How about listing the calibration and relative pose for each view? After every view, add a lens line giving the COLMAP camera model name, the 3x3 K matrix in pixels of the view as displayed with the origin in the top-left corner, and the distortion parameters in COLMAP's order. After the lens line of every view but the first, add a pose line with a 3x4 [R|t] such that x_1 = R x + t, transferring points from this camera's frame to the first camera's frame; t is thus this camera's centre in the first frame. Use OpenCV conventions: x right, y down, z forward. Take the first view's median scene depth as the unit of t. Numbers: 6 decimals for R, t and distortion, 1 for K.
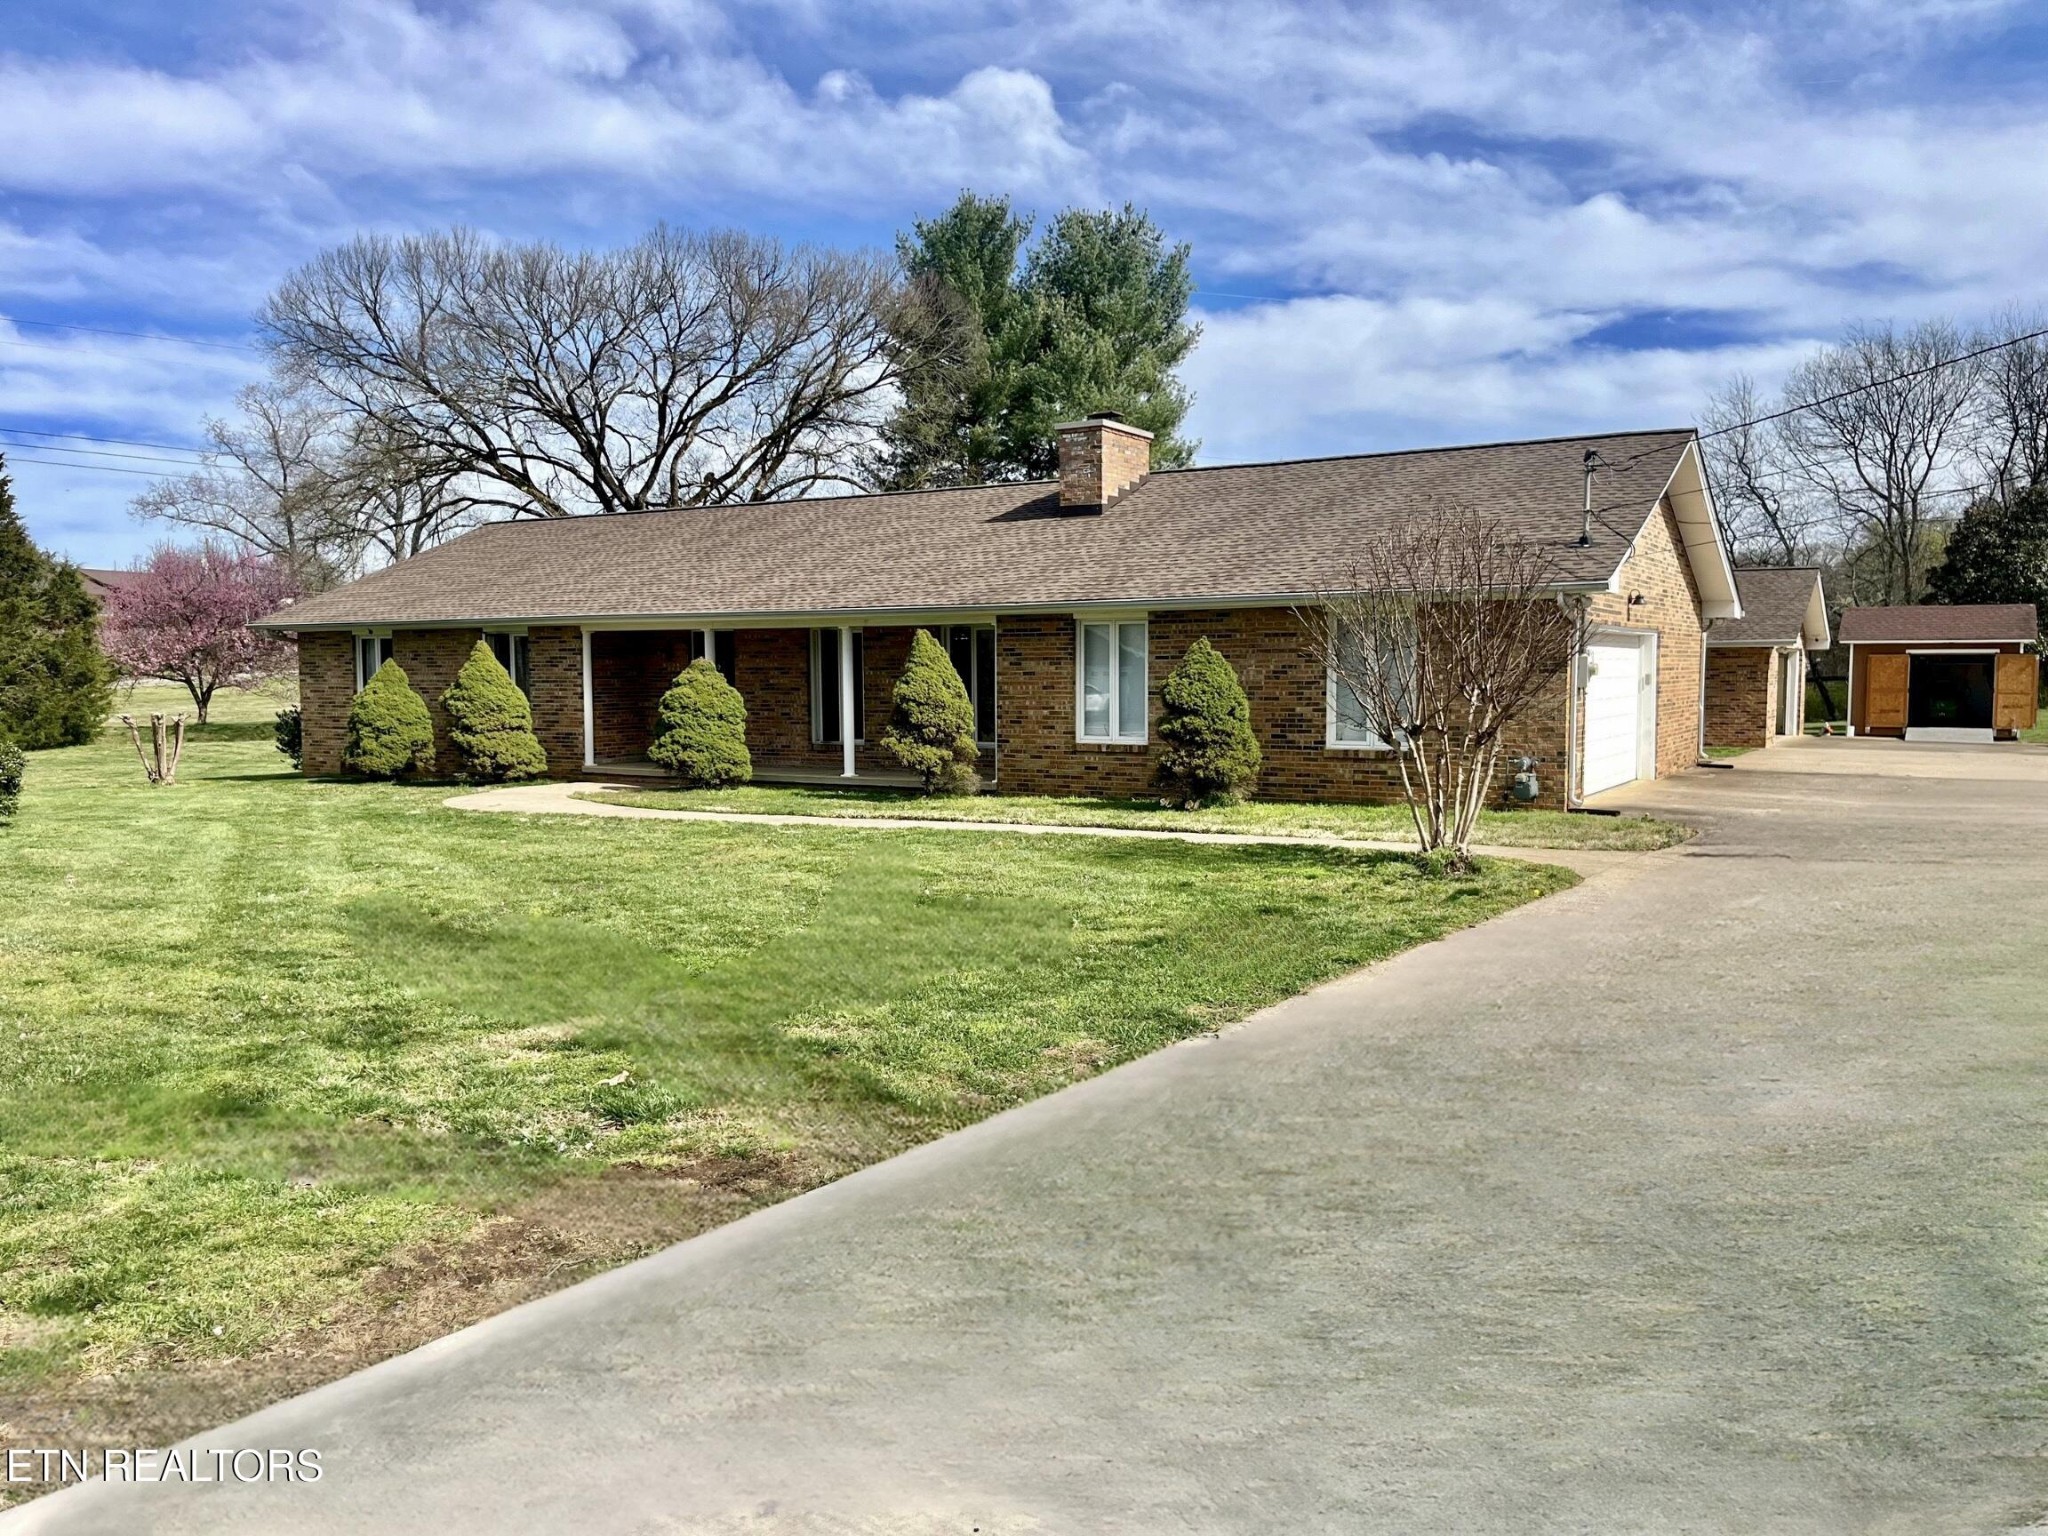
lens RADIAL K [[1553.9, 0, 1032.0], [0, 1553.9, 775.6], [0, 0, 1]] dist [0.068192, -0.095670]
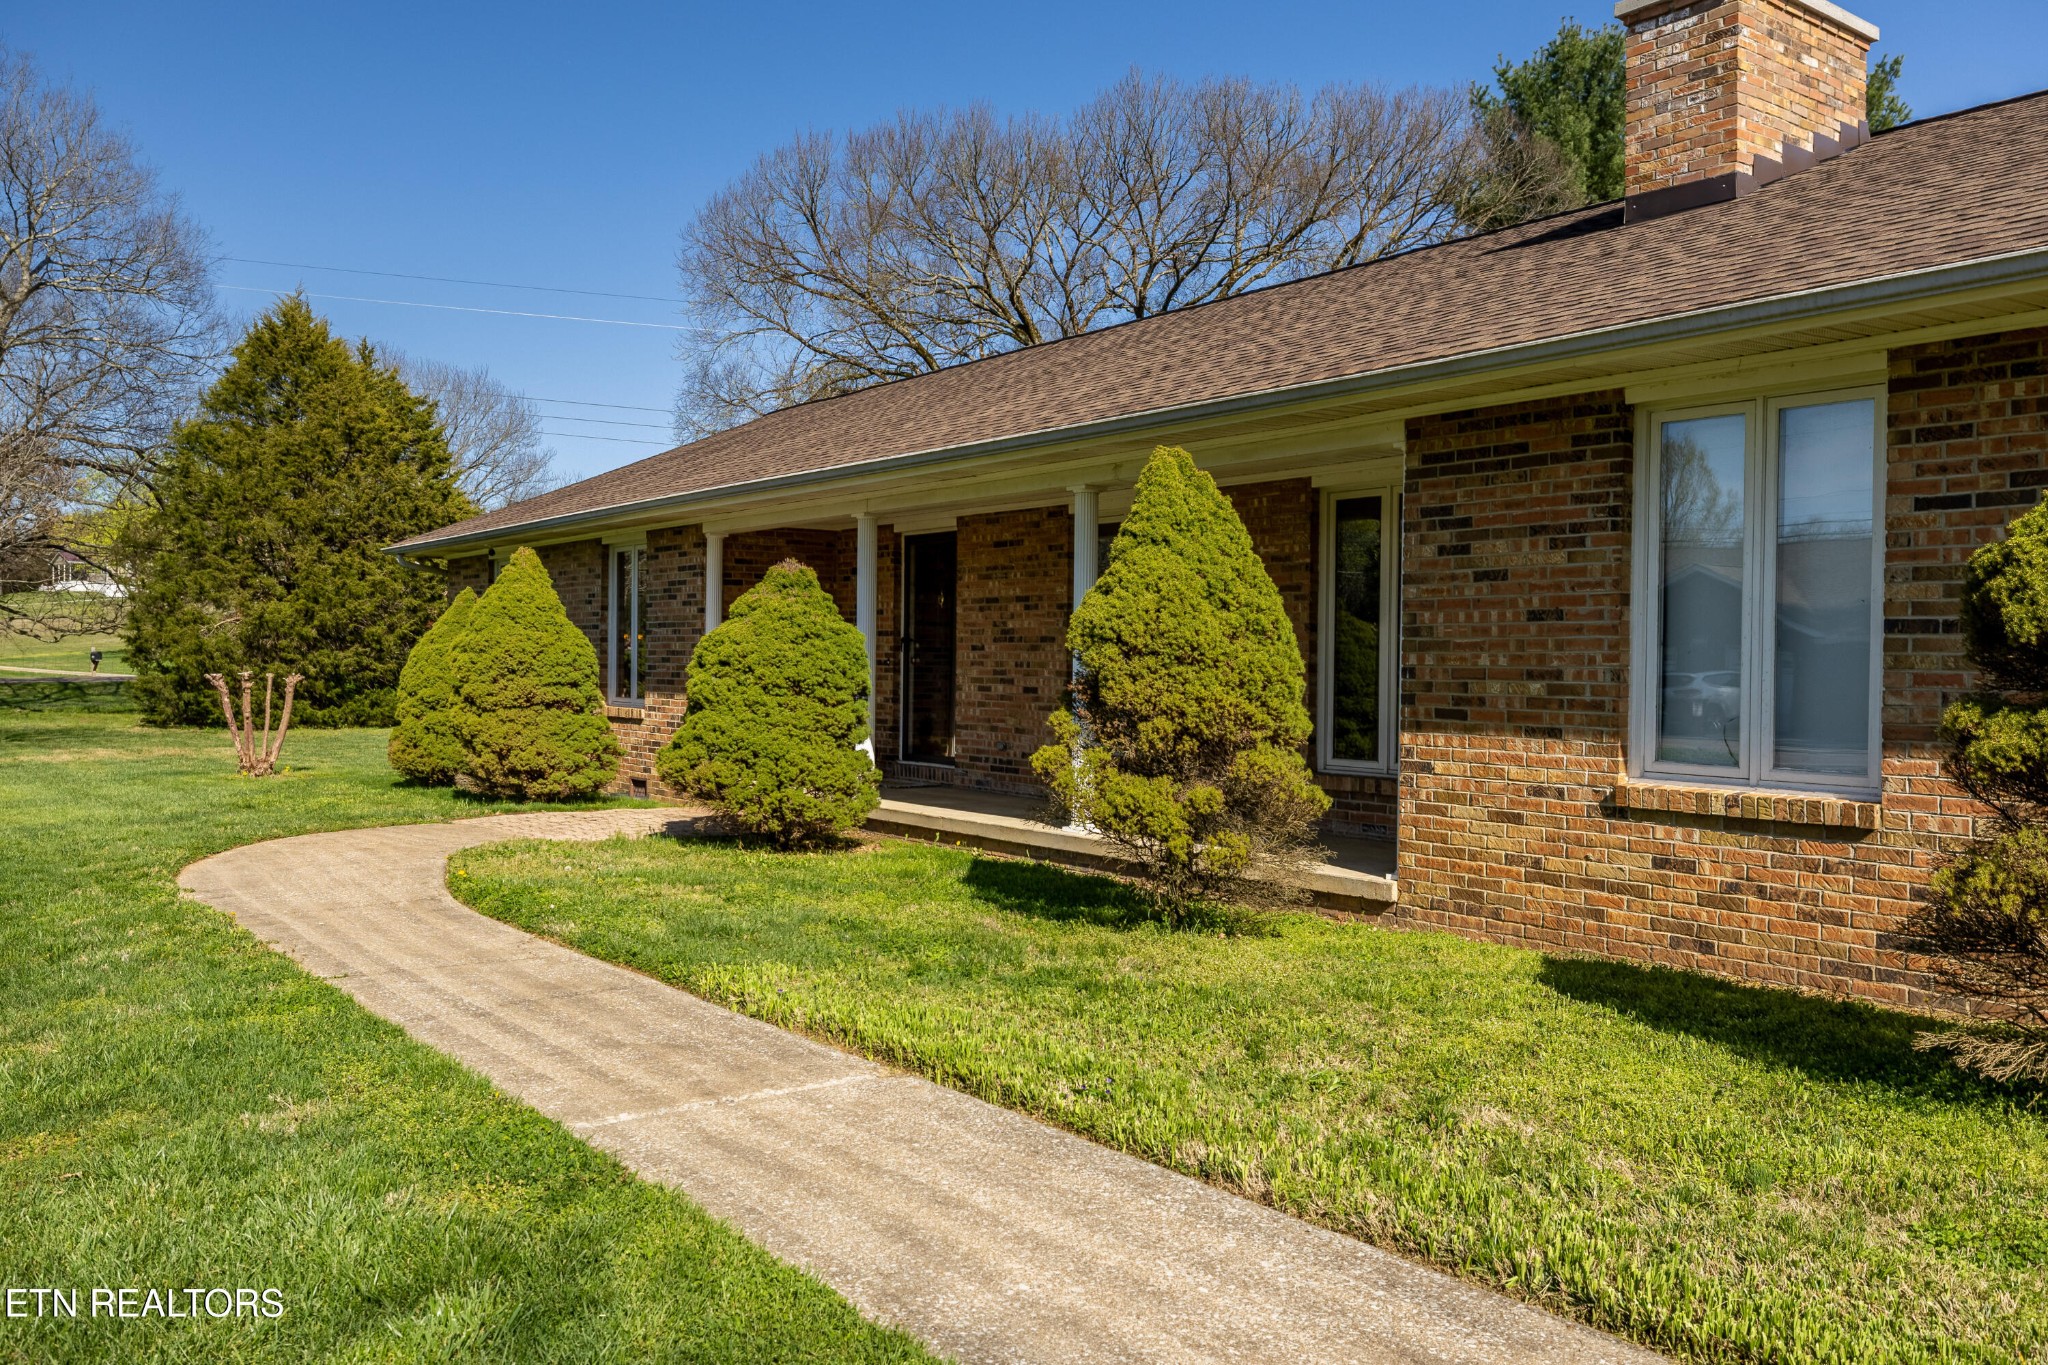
lens RADIAL K [[1588.9, 0, 1024.0], [0, 1588.9, 682.5], [0, 0, 1]] dist [-0.002627, -0.001663]
pose [[0.925507, 0.021266, -0.378132, 0.030013], [-0.043546, 0.997776, -0.050470, -0.016084], [0.376218, 0.063176, 0.924375, 0.522884]]
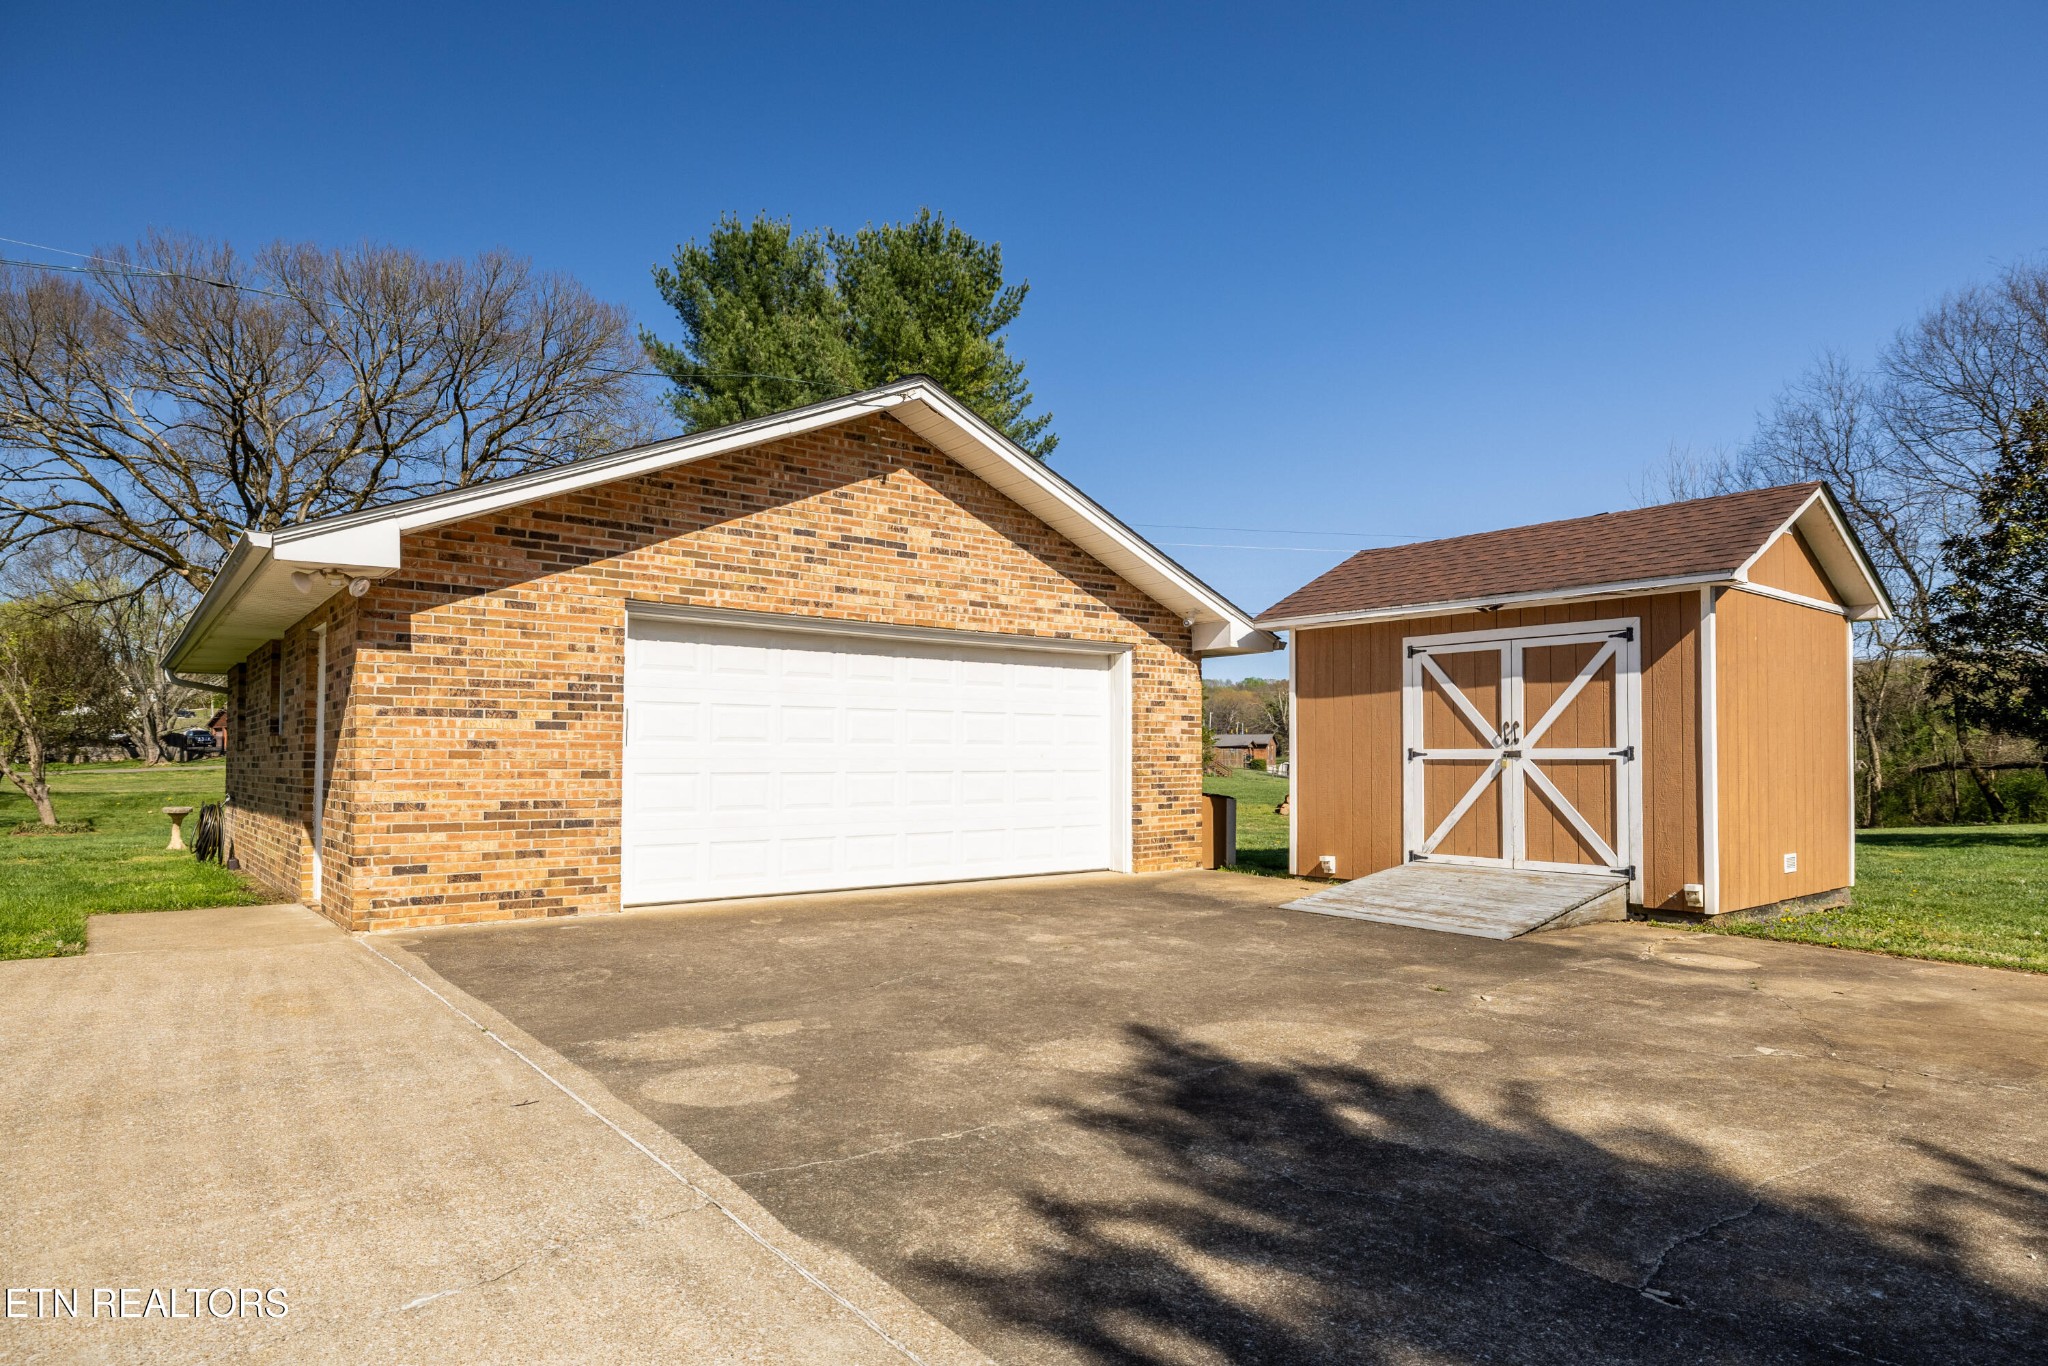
lens RADIAL K [[1148.5, 0, 1022.1], [0, 1148.5, 761.9], [0, 0, 1]] dist [-0.001437, -0.000335]
pose [[0.933324, 0.009790, -0.358902, 0.858055], [-0.033956, 0.997554, -0.061092, -0.051476], [0.357426, 0.069206, 0.931374, 1.106642]]
